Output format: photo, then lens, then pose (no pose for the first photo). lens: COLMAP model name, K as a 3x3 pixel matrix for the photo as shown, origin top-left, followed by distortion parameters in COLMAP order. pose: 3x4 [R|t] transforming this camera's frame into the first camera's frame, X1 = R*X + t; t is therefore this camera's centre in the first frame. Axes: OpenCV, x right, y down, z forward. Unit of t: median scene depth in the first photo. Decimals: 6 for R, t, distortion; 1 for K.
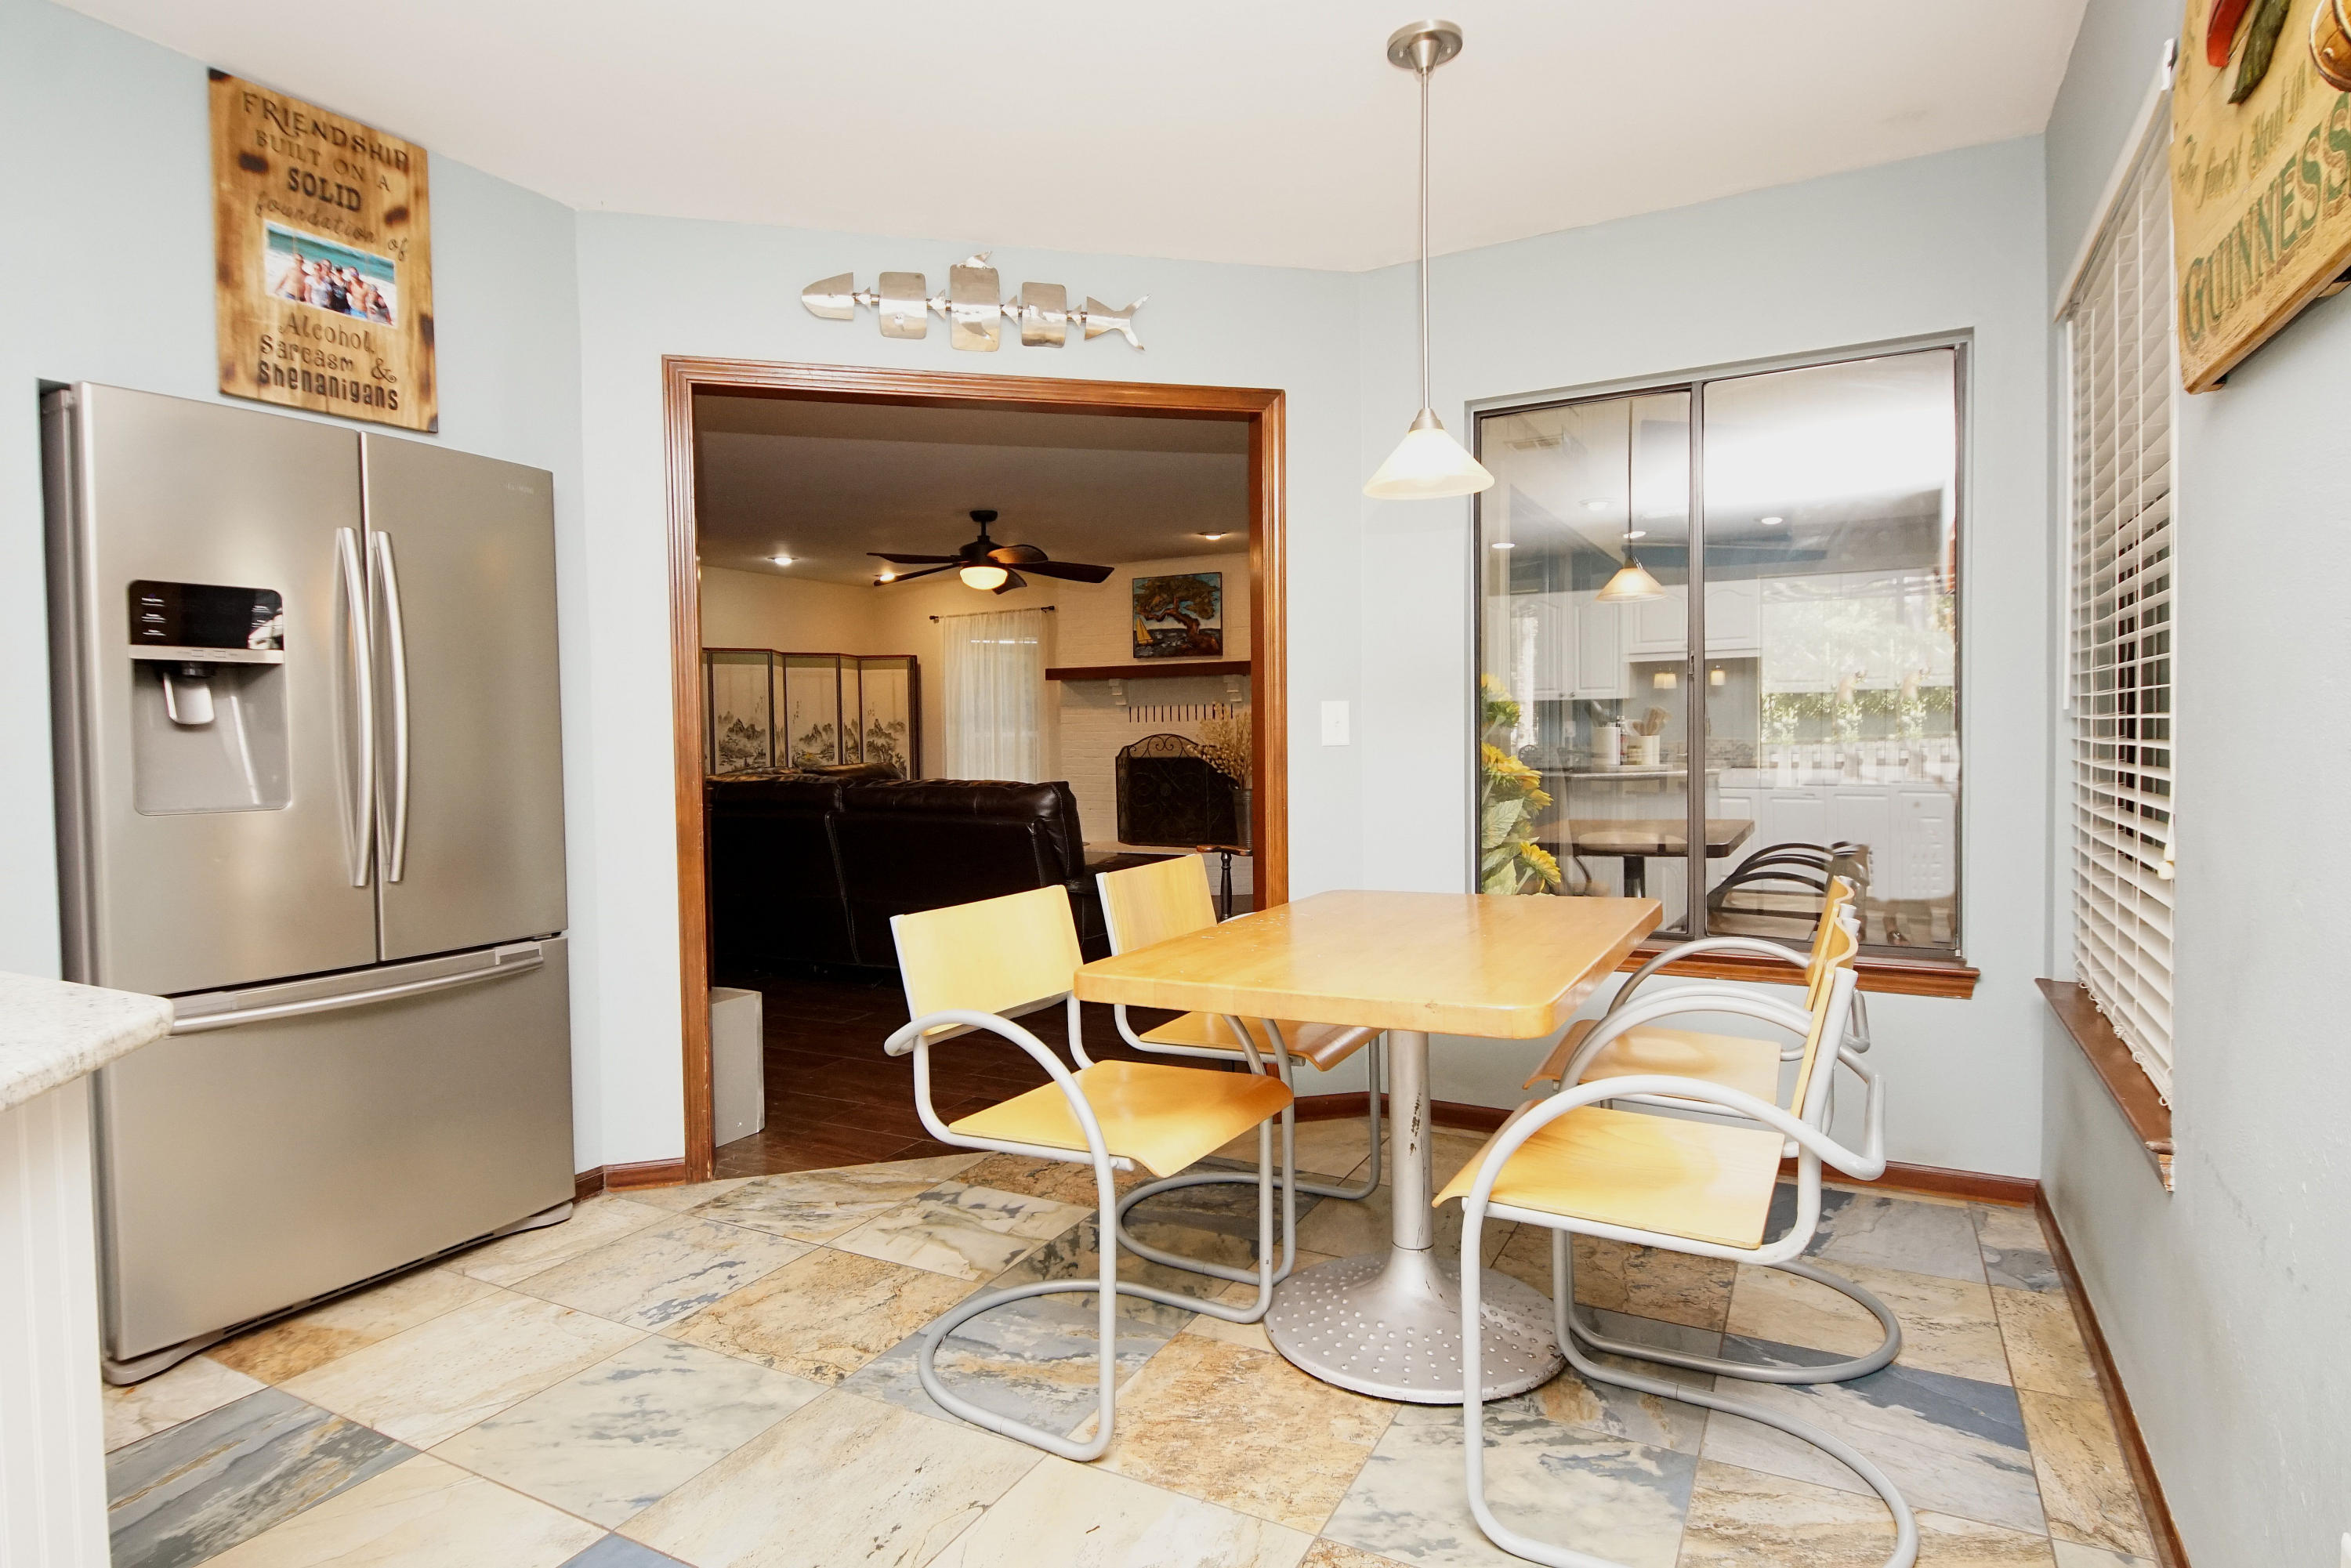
lens RADIAL K [[1262.2, 0, 1144.9], [0, 1262.2, 772.7], [0, 0, 1]] dist [0.021350, -0.023431]
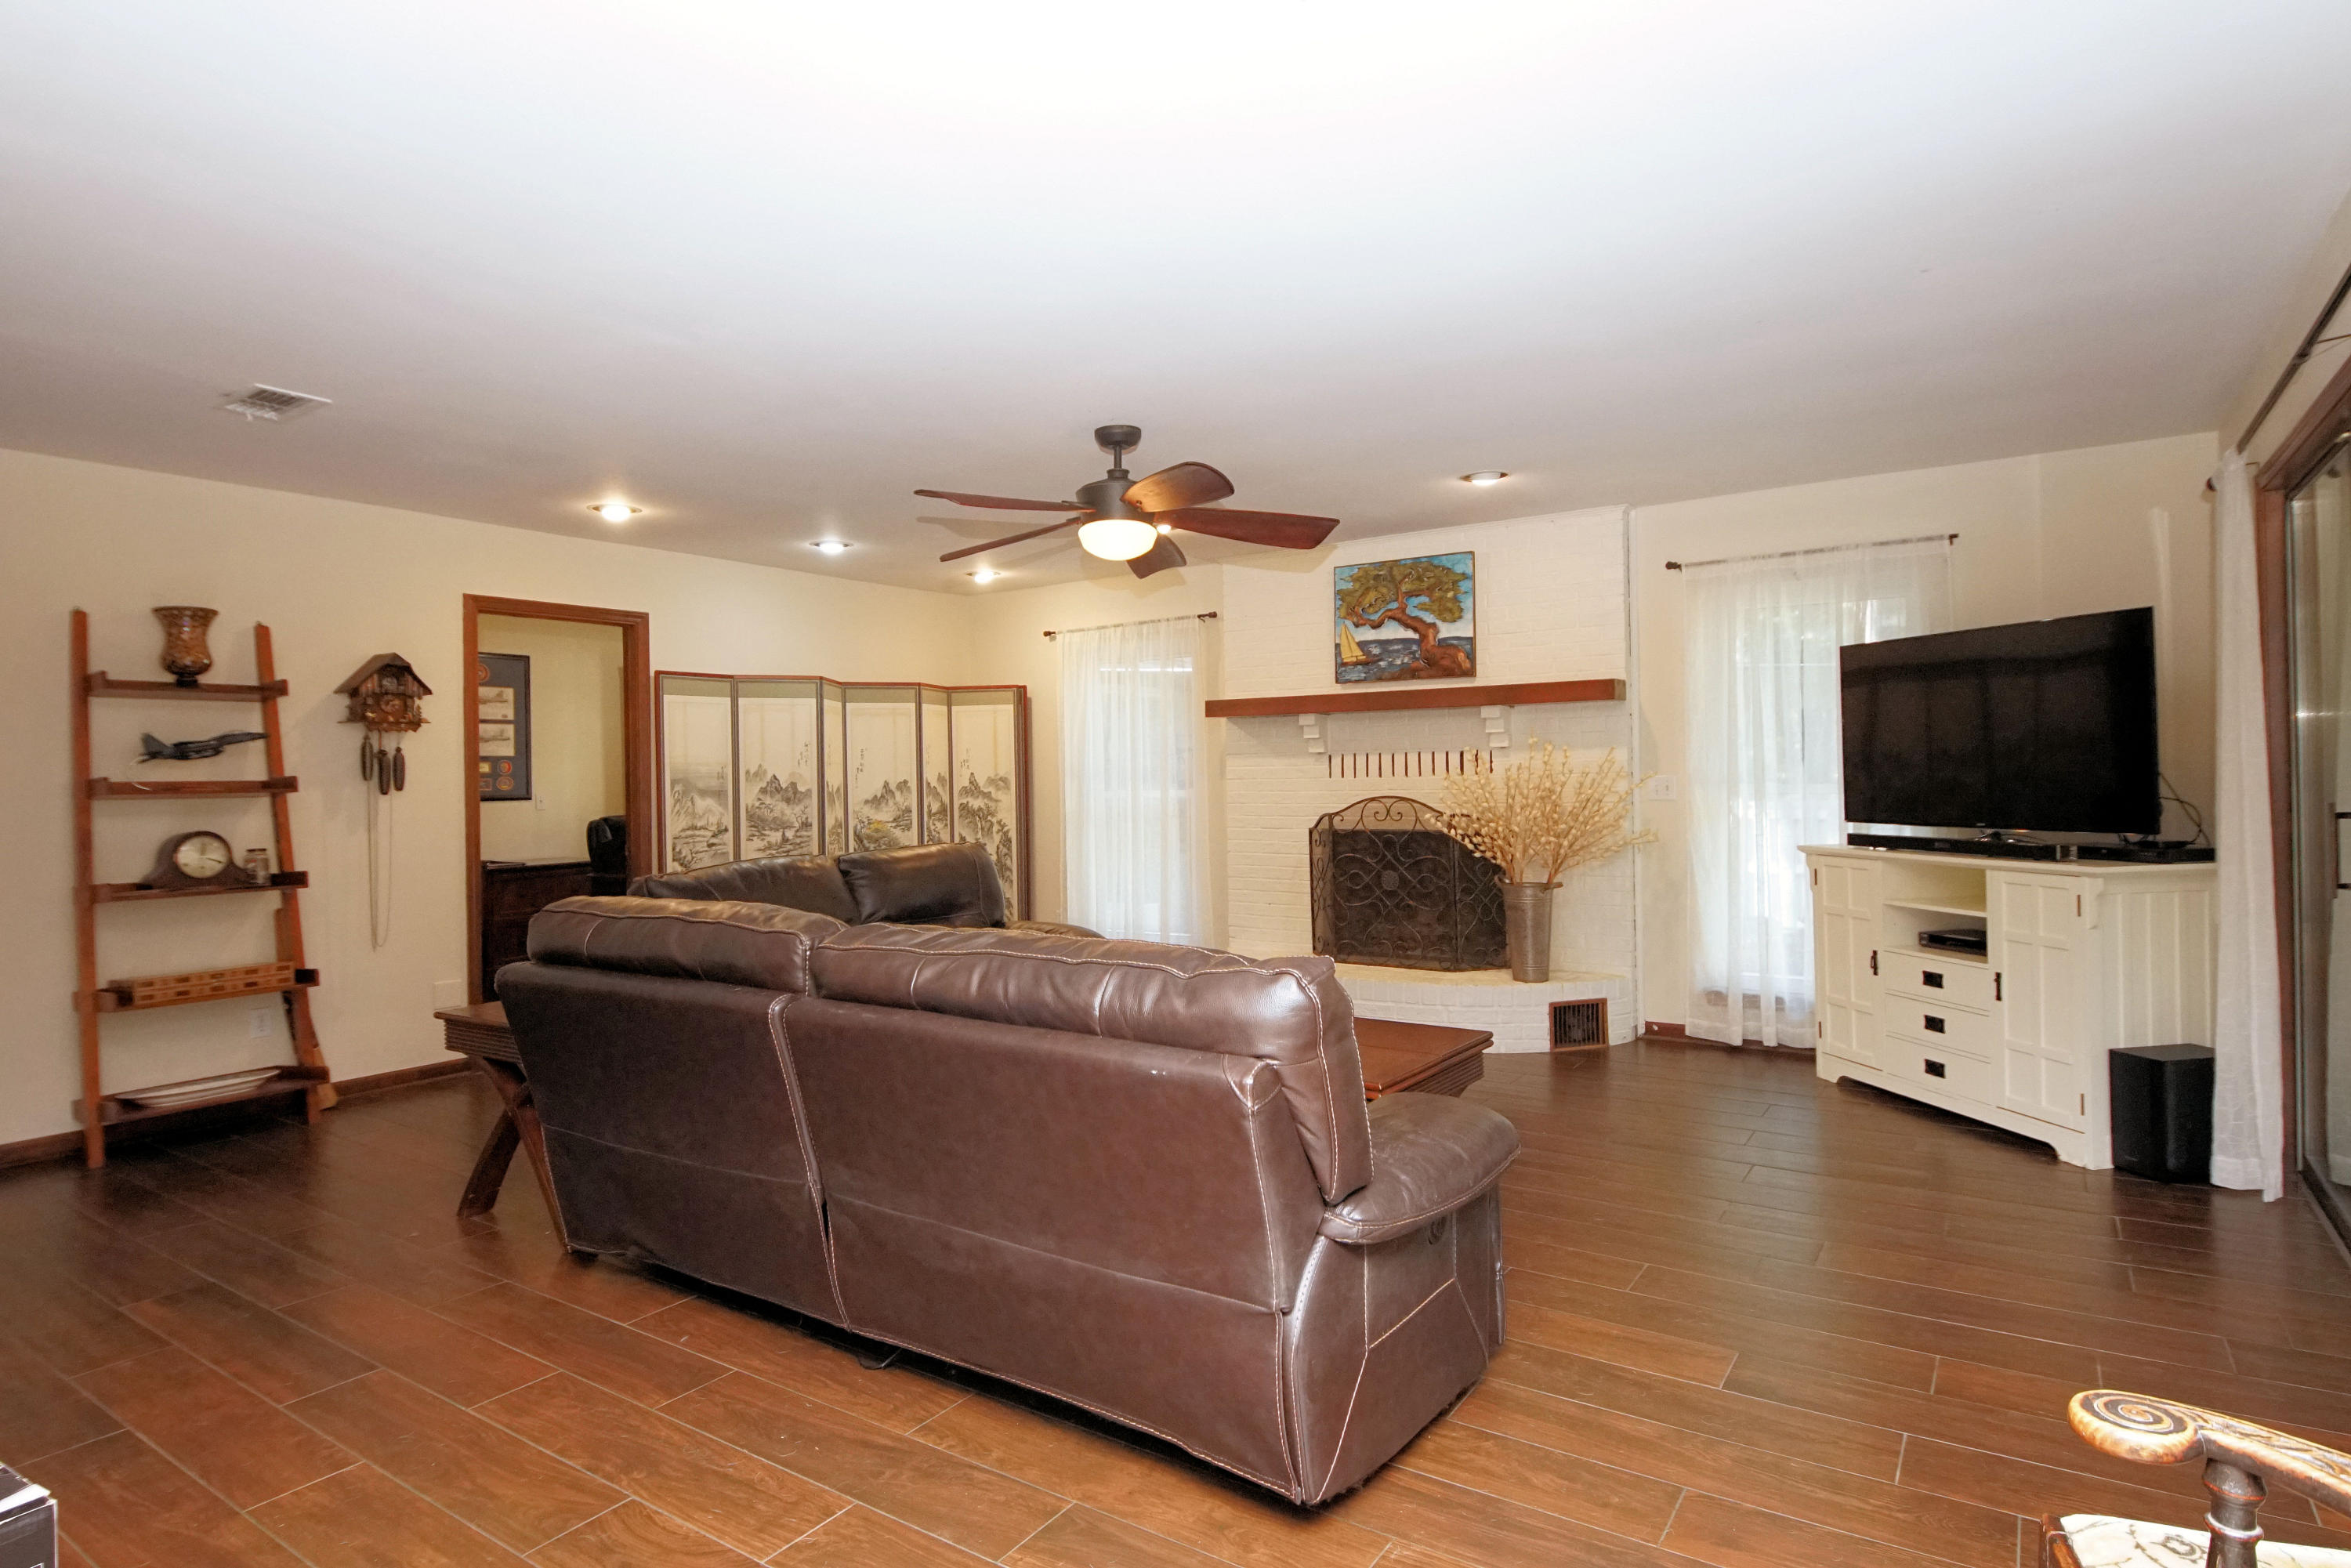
lens RADIAL K [[1255.6, 0, 1168.7], [0, 1255.6, 768.1], [0, 0, 1]] dist [0.001661, -0.000173]
pose [[0.996326, -0.004182, -0.085544, -0.040997], [0.000848, 0.999240, -0.038967, -0.018759], [0.085642, 0.038752, 0.995572, 0.319475]]
